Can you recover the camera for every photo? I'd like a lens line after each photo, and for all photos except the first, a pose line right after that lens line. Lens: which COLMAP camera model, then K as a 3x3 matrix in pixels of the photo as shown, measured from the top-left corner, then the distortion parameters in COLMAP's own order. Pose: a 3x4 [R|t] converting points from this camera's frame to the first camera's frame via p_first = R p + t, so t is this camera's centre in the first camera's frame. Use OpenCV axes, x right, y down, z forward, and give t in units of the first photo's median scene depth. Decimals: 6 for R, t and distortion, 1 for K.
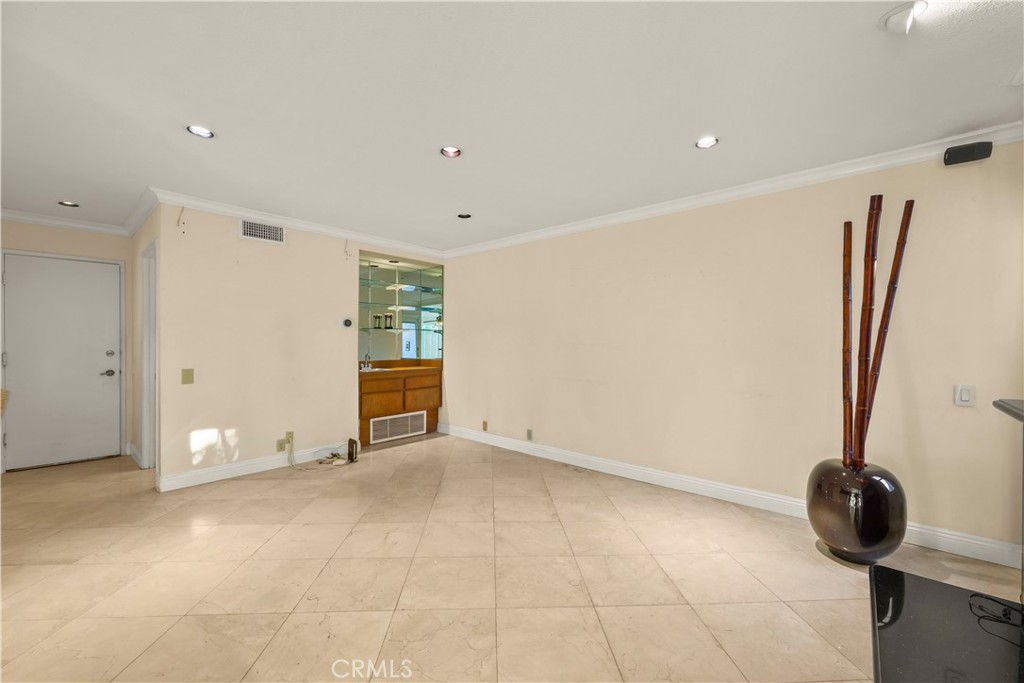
lens RADIAL K [[406.5, 0, 512.0], [0, 406.5, 341.5], [0, 0, 1]] dist [-0.000168, 0.000112]
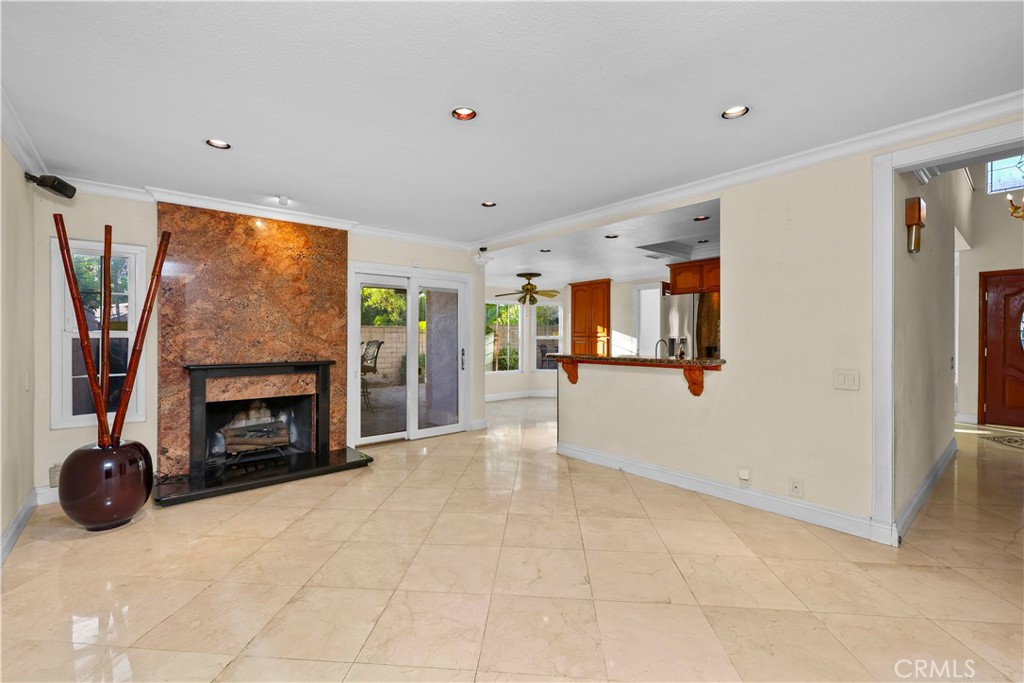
lens RADIAL K [[423.3, 0, 512.0], [0, 423.3, 341.5], [0, 0, 1]] dist [-0.001442, 0.000306]
pose [[-0.992074, -0.003252, 0.125614, -0.211167], [-0.001513, 0.999902, 0.013936, 0.006059], [-0.125647, 0.013636, -0.991981, 1.075575]]
